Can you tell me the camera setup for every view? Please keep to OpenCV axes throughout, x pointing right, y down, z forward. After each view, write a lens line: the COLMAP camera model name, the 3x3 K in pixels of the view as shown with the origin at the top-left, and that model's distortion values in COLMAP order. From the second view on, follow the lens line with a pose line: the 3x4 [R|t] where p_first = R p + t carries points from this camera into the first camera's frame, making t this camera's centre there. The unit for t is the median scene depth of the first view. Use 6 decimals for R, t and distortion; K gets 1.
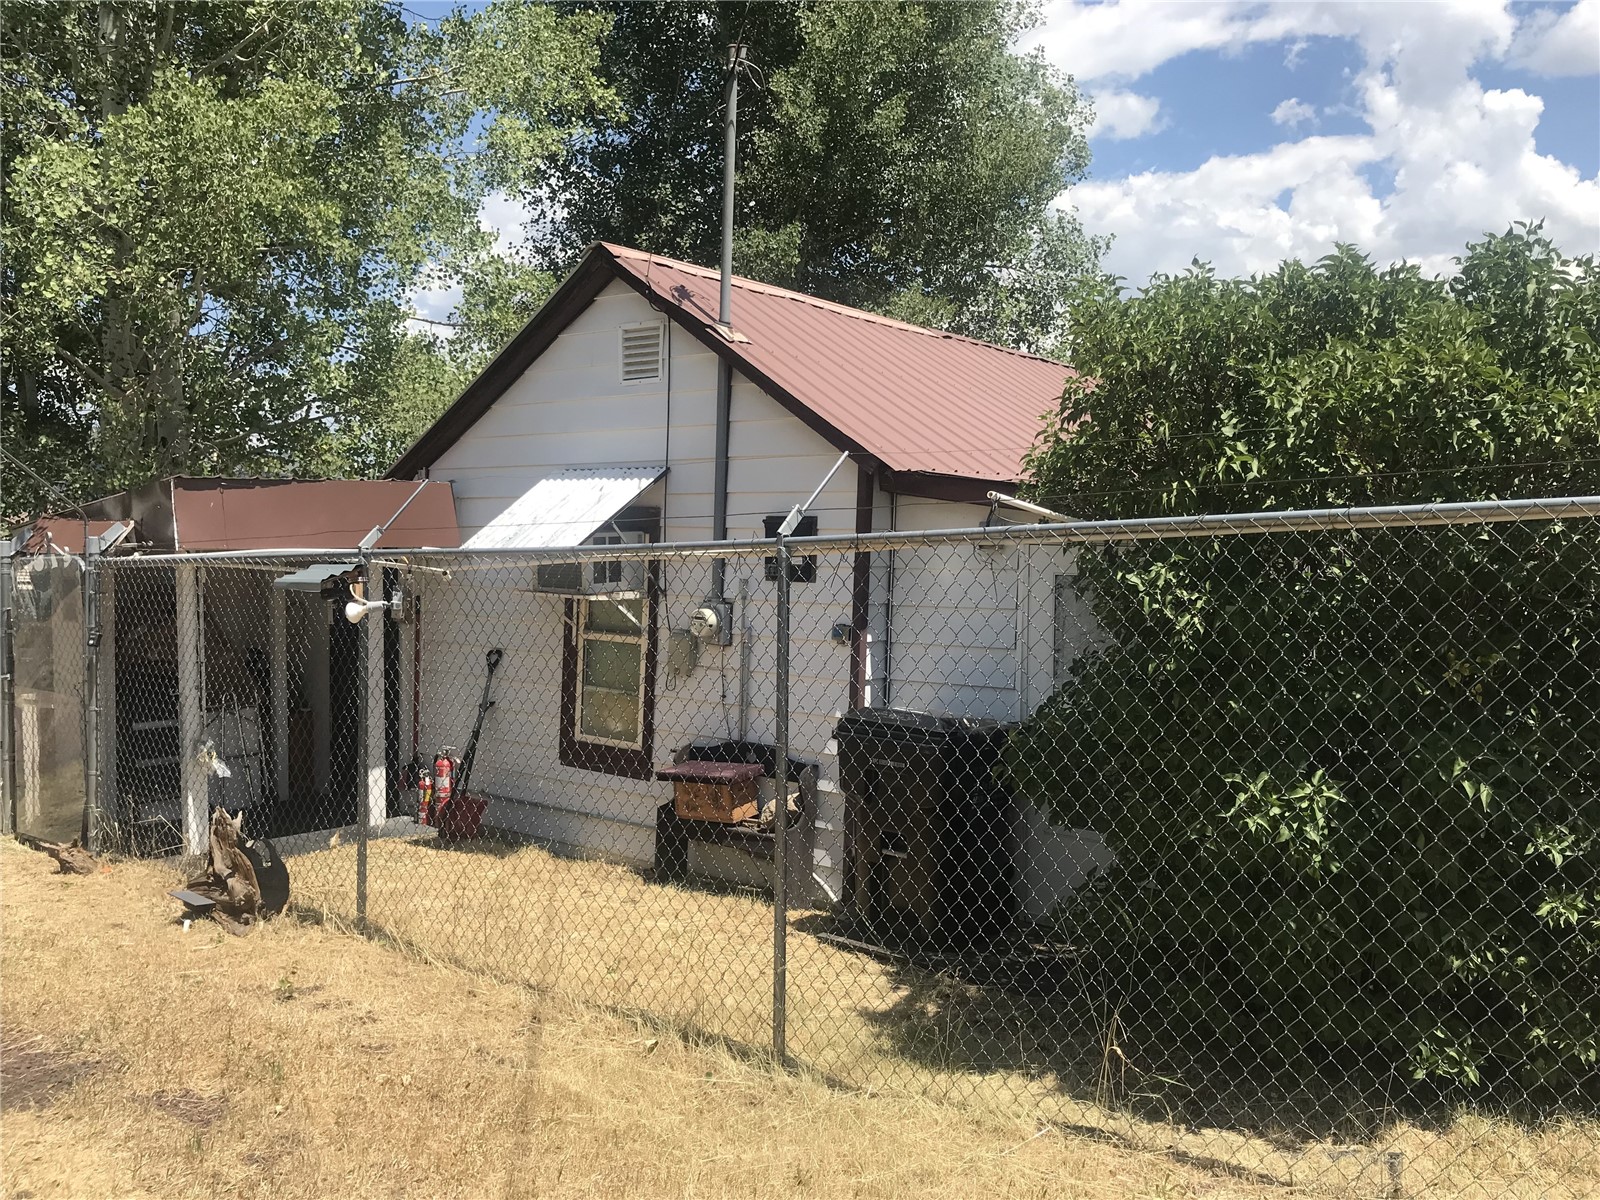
lens RADIAL K [[1316.6, 0, 804.4], [0, 1316.6, 571.9], [0, 0, 1]] dist [0.015851, 0.005986]
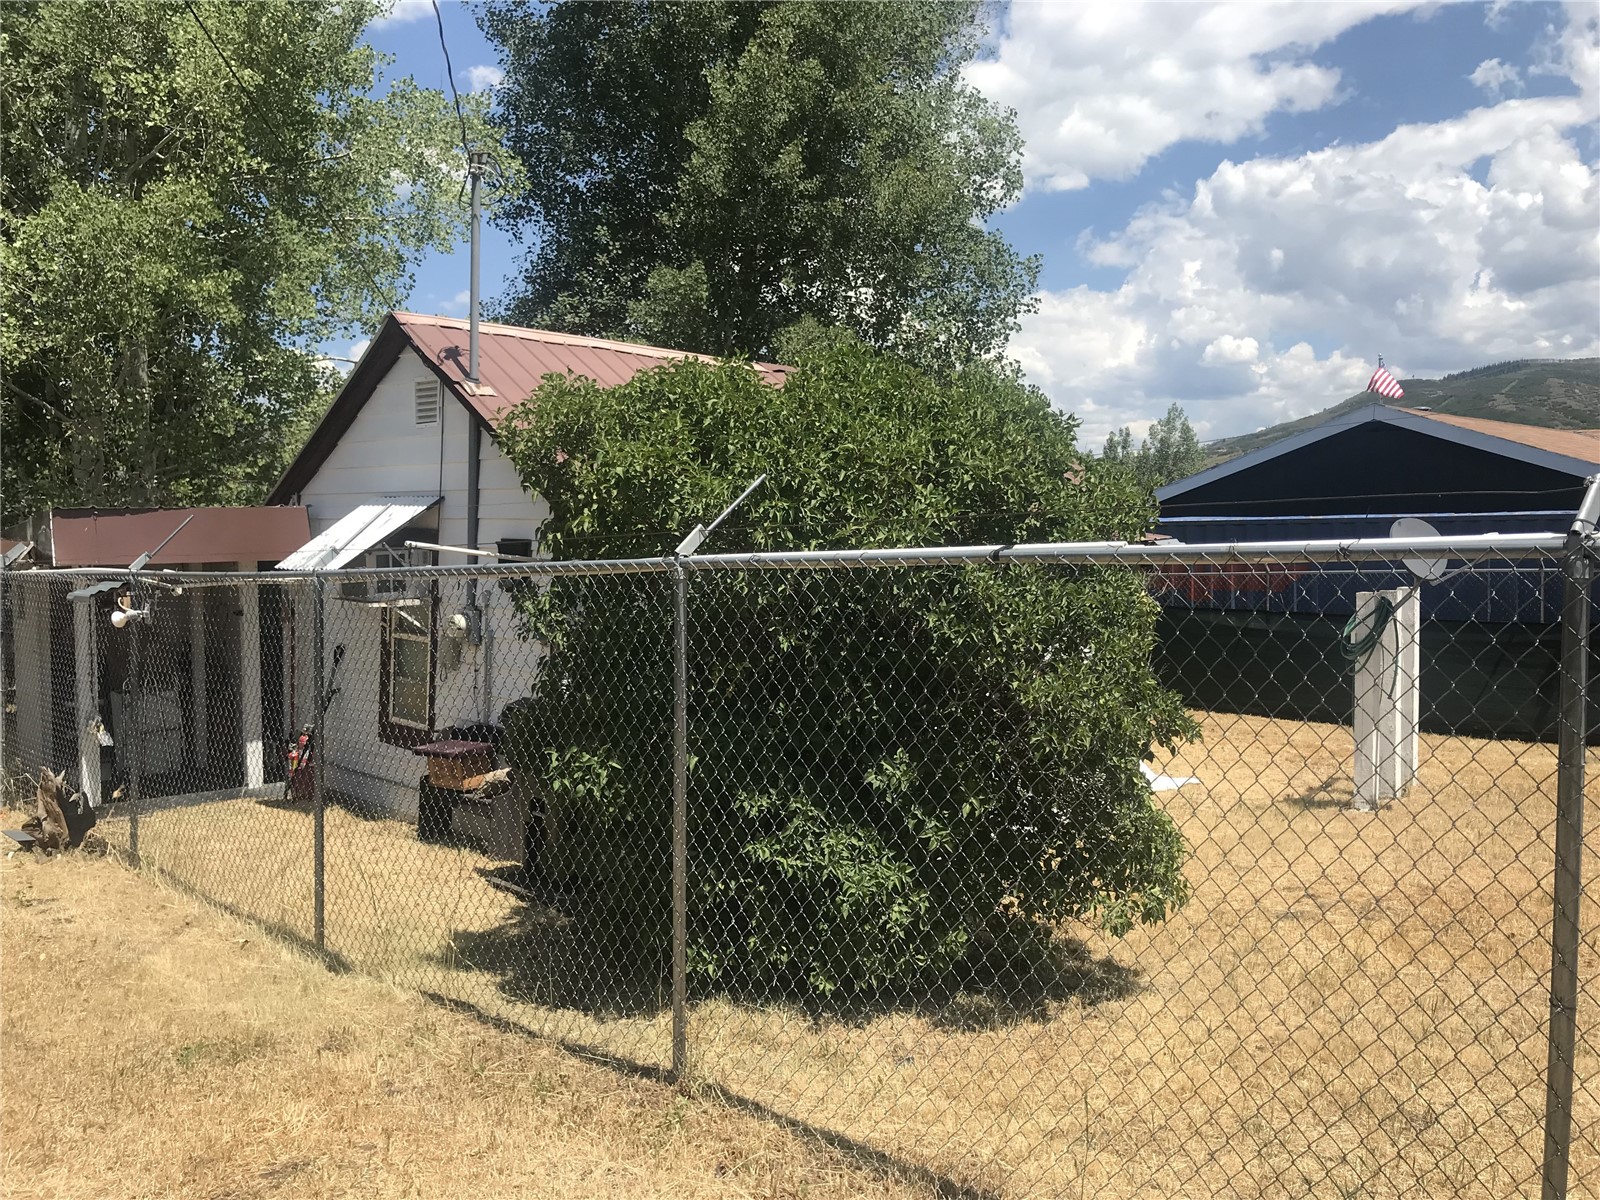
lens RADIAL K [[1316.6, 0, 804.4], [0, 1316.6, 571.9], [0, 0, 1]] dist [0.015851, 0.005986]
pose [[0.992154, 0.001521, -0.125010, 0.380195], [-0.000561, 0.999970, 0.007715, -0.020032], [0.125018, -0.007584, 0.992125, -0.163394]]
